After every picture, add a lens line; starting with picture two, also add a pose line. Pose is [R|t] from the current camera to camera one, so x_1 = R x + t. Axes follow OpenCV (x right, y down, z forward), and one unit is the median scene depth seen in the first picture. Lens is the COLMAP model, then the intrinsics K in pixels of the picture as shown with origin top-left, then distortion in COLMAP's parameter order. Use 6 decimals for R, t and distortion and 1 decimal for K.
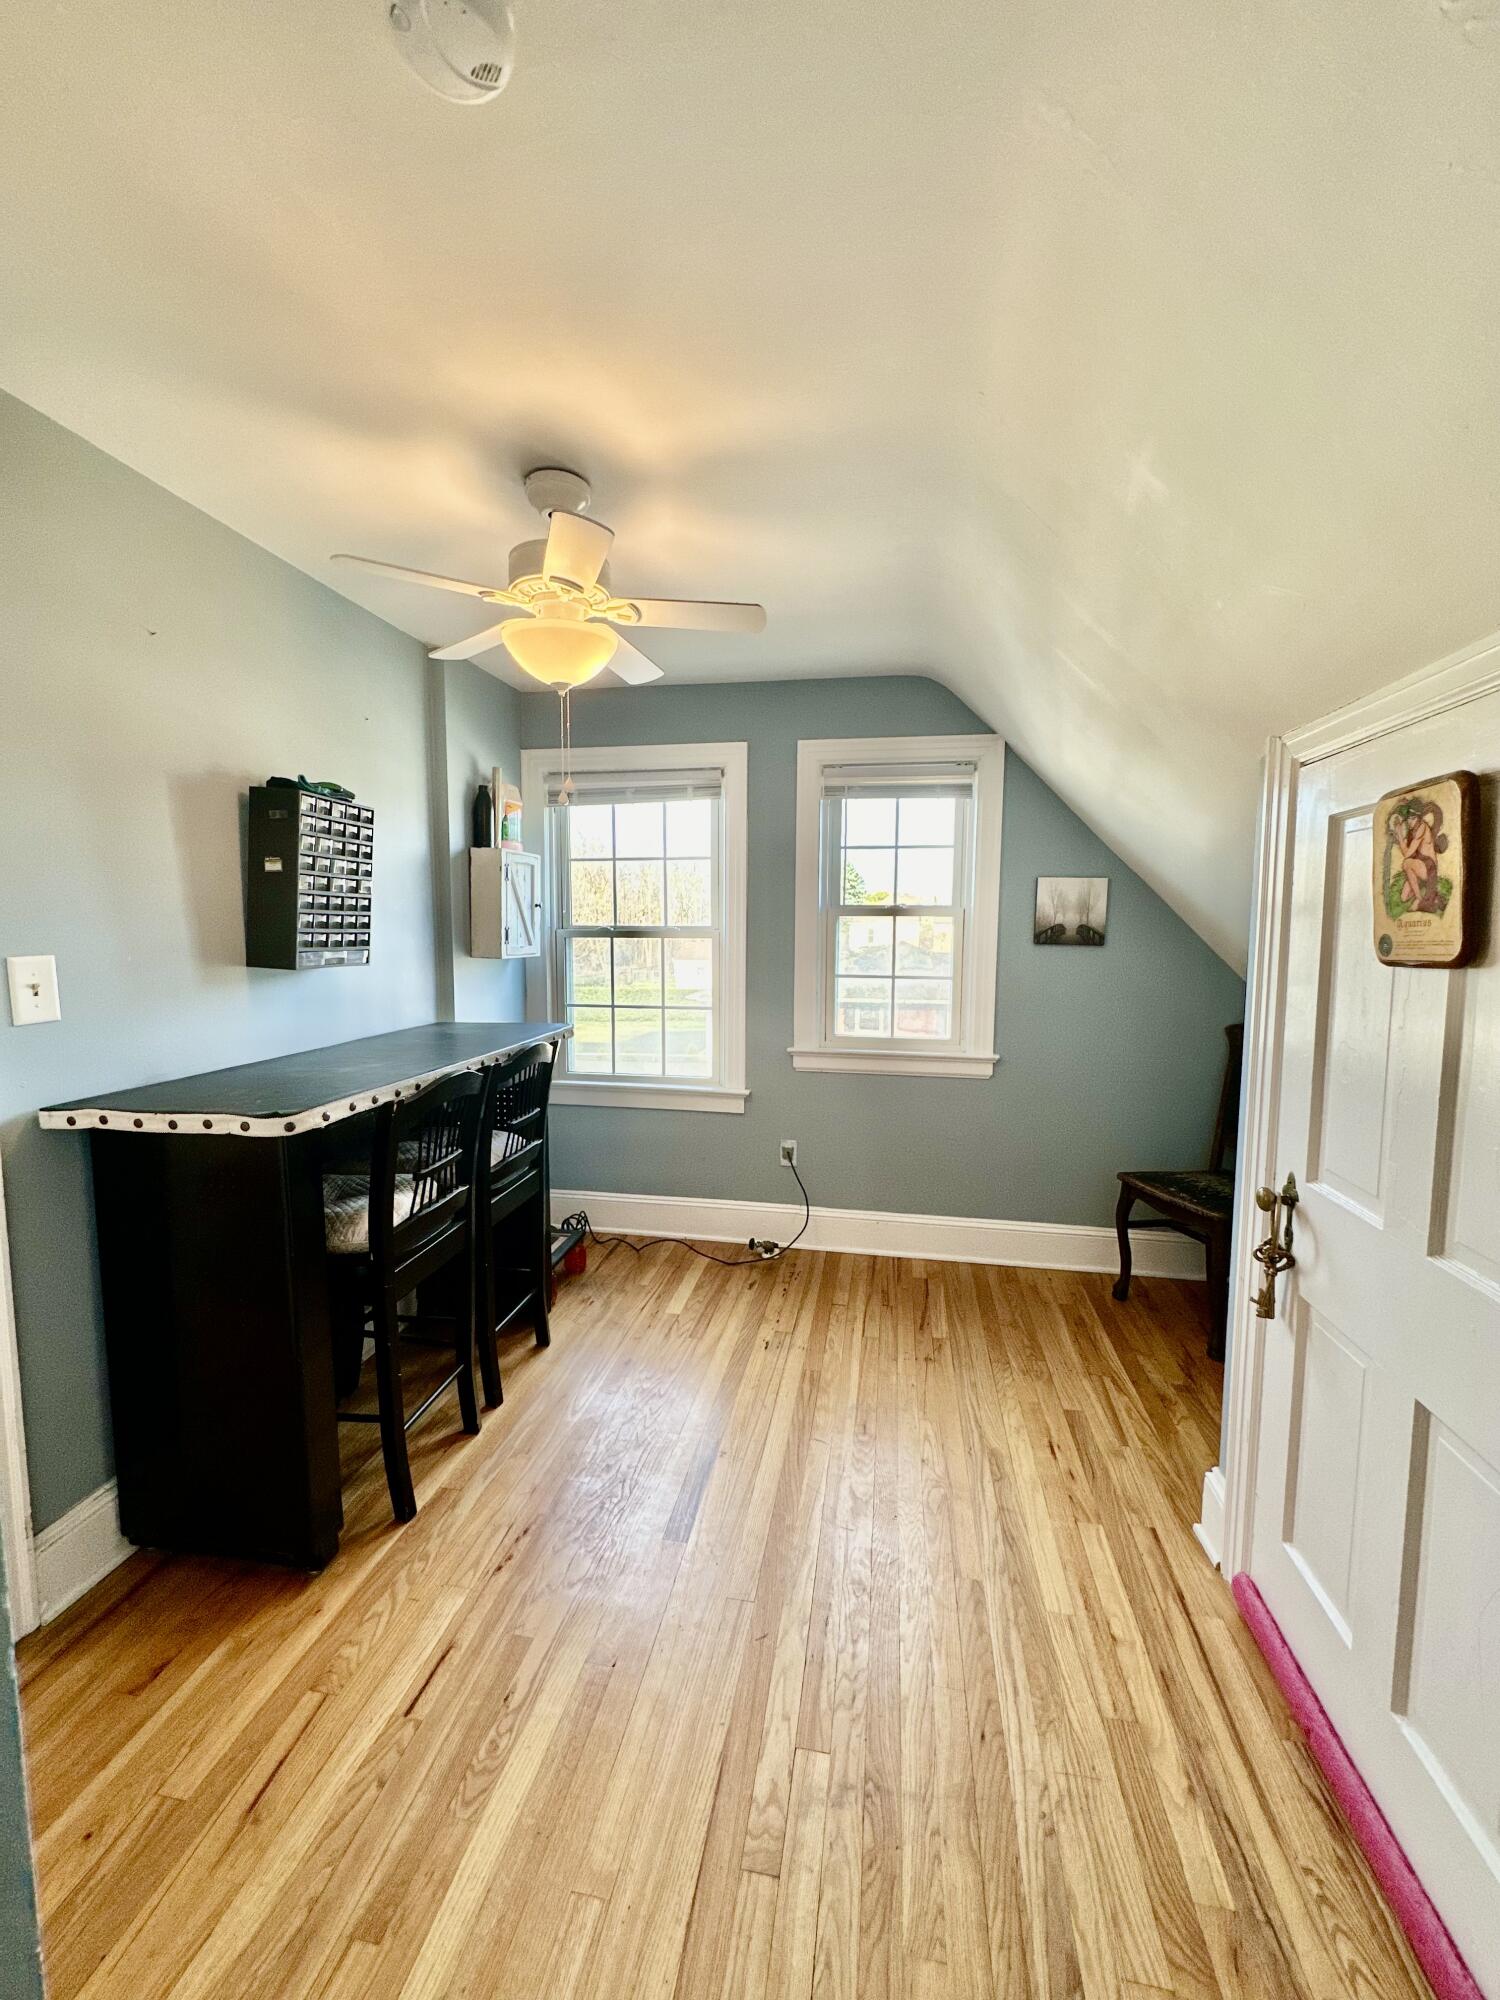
lens RADIAL K [[800.4, 0, 750.0], [0, 800.4, 1000.0], [0, 0, 1]] dist [-0.002641, 0.000369]
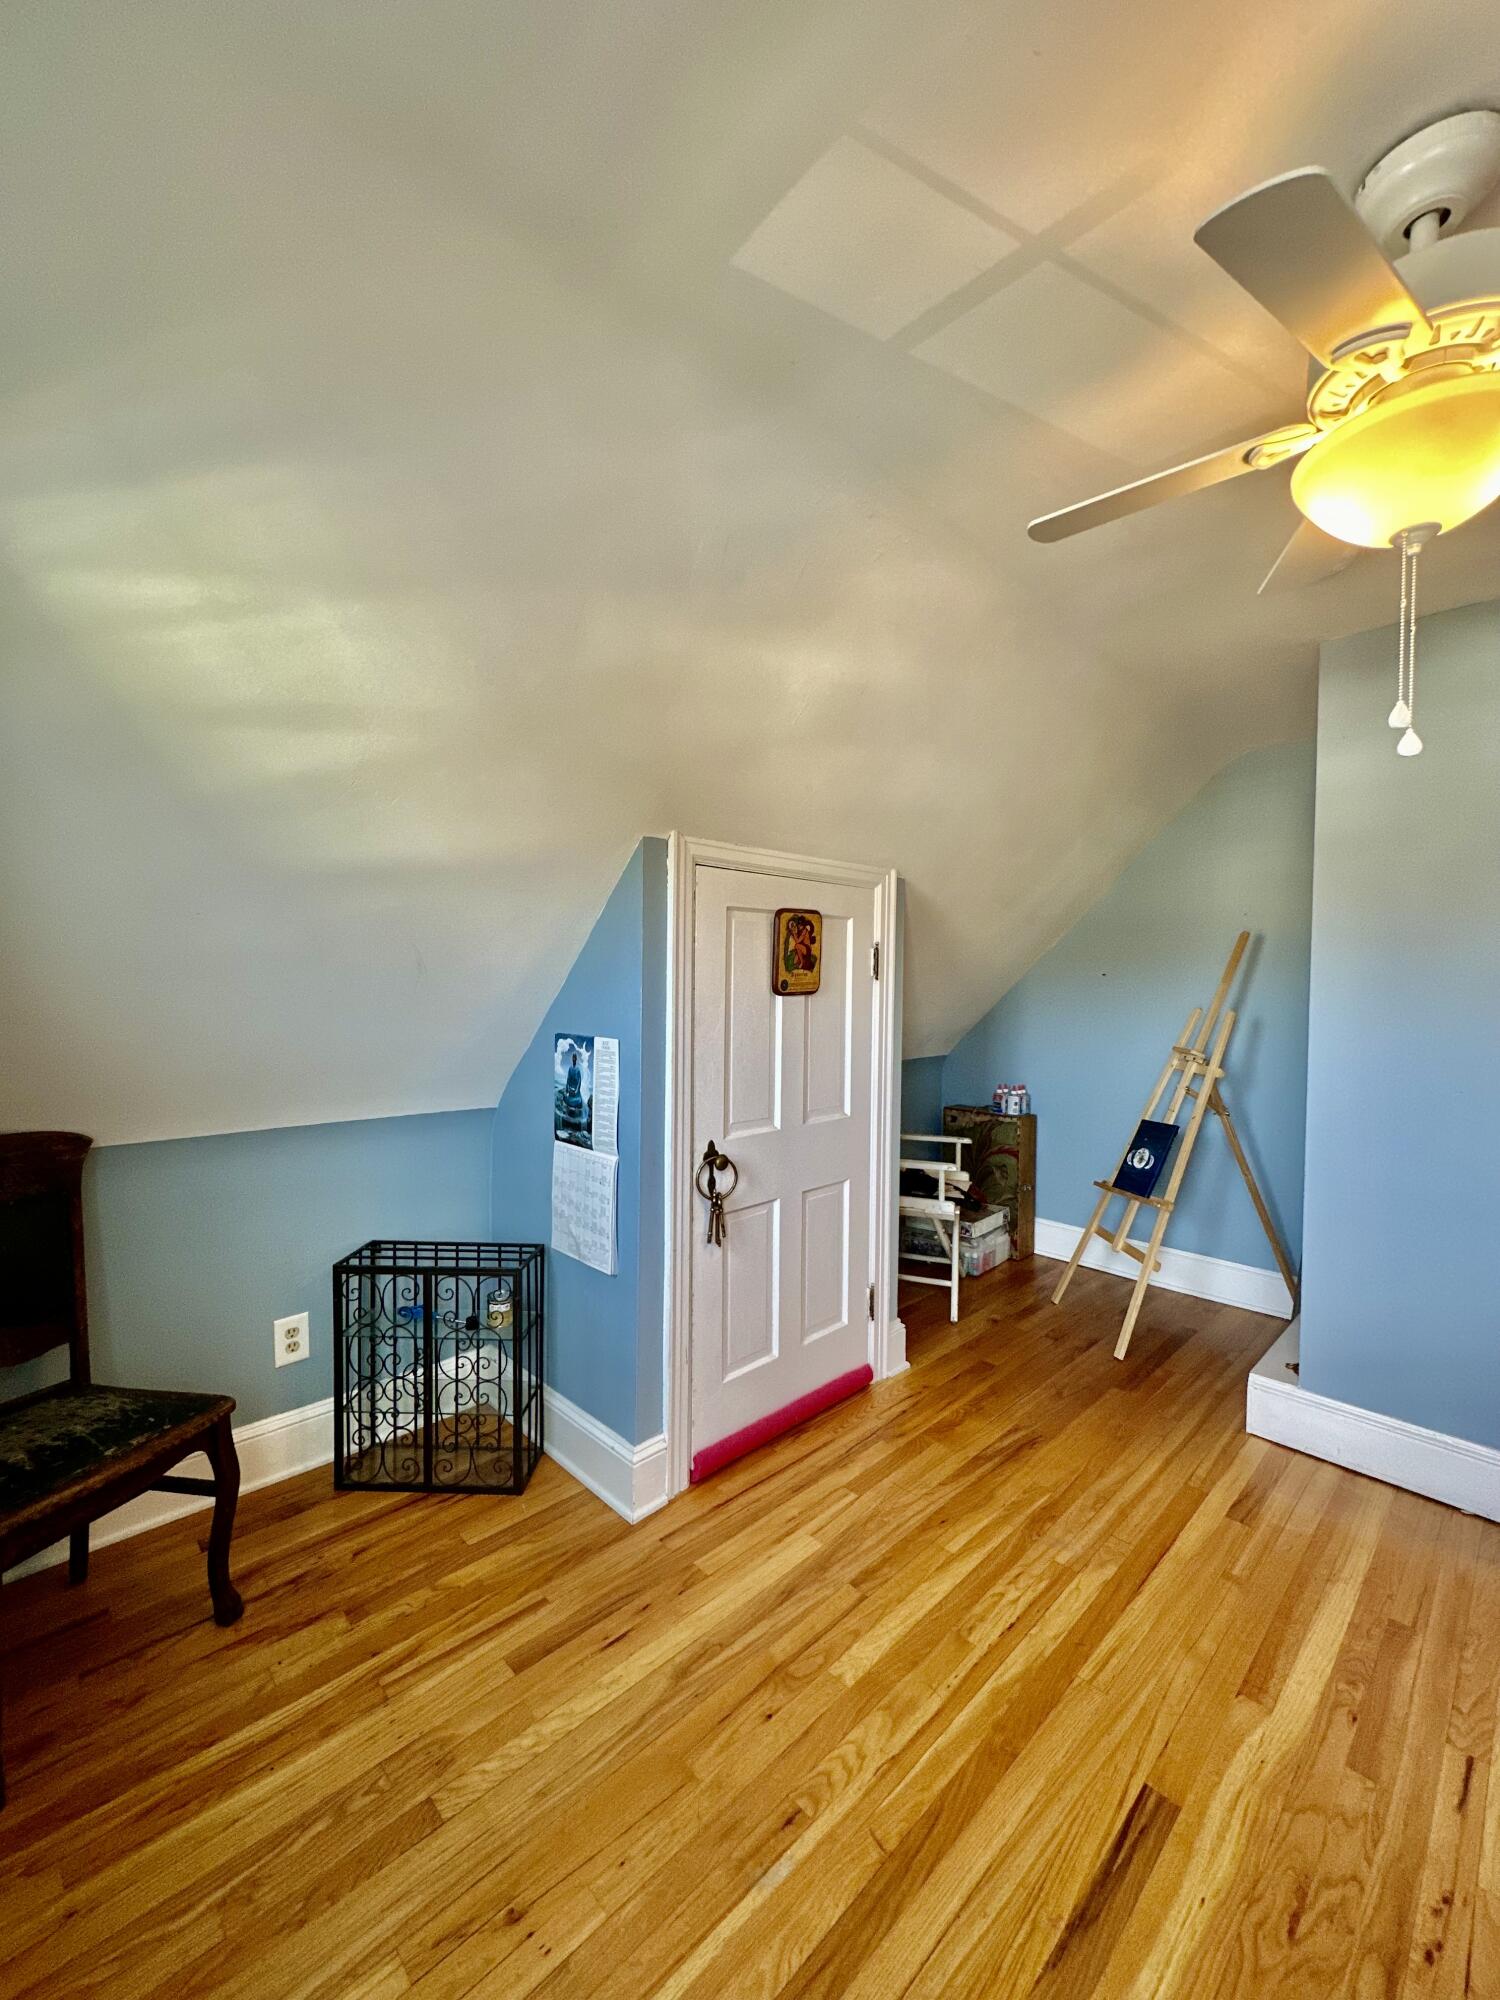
lens RADIAL K [[800.4, 0, 750.0], [0, 800.4, 1000.0], [0, 0, 1]] dist [-0.002641, 0.000369]
pose [[-0.810168, -0.029136, 0.585473, -0.217341], [0.040688, 0.993560, 0.105747, -0.178346], [-0.584784, 0.109494, -0.803765, 1.923130]]
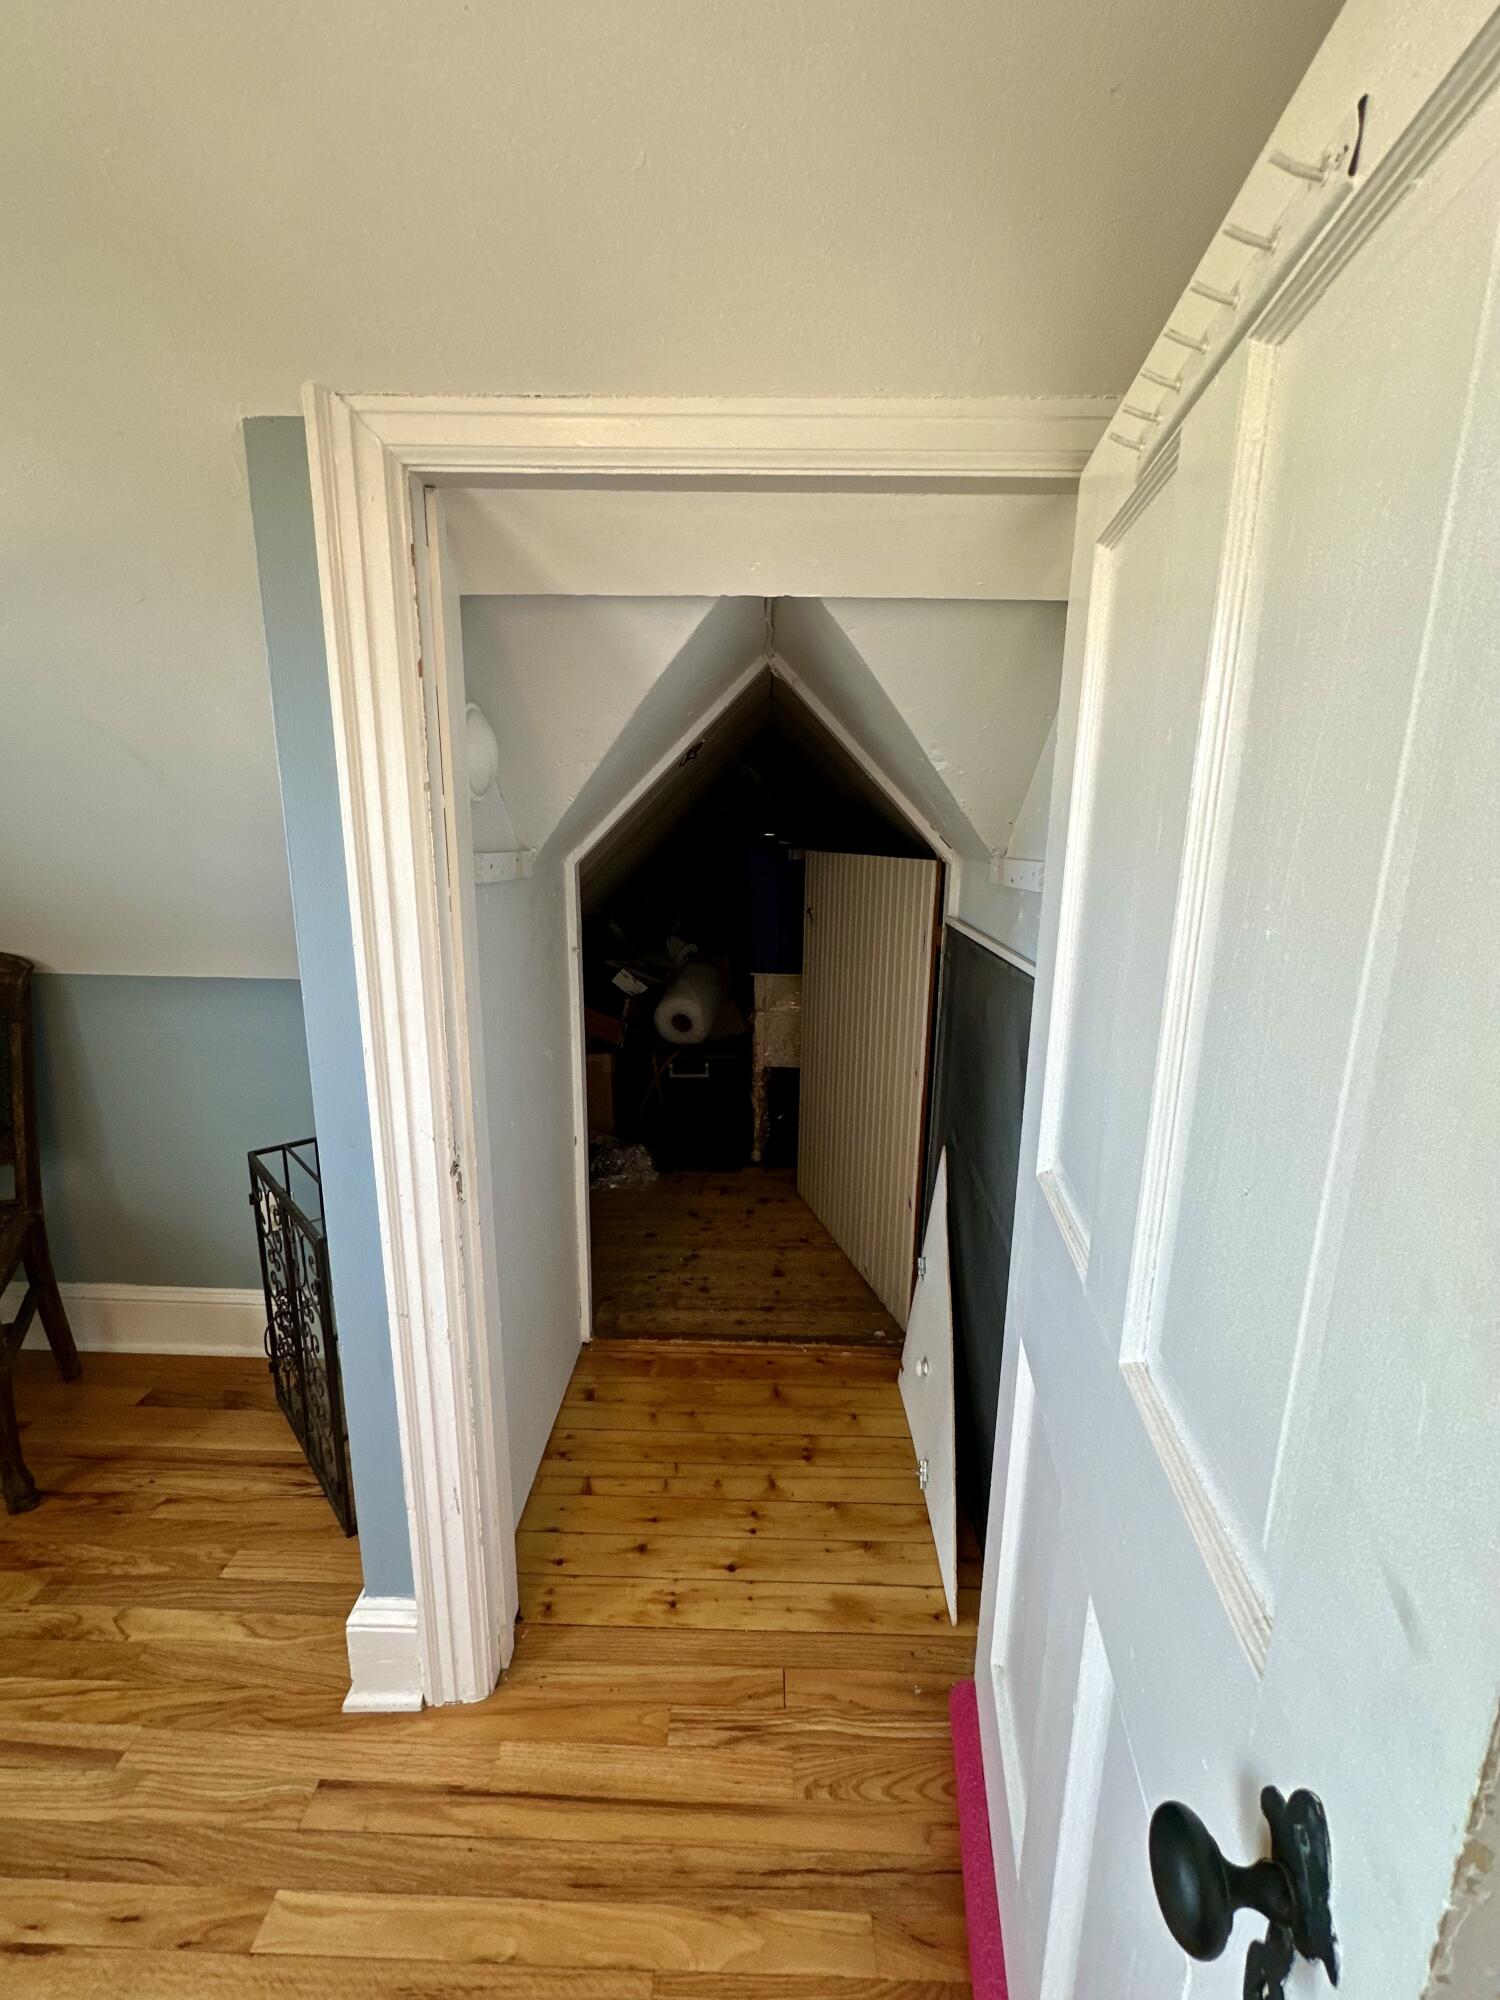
lens RADIAL K [[800.4, 0, 750.0], [0, 800.4, 1000.0], [0, 0, 1]] dist [-0.002641, 0.000369]
pose [[-0.155492, -0.218493, 0.963371, 0.005065], [0.077316, 0.969549, 0.232373, -0.028013], [-0.984807, 0.110616, -0.133864, 0.786130]]
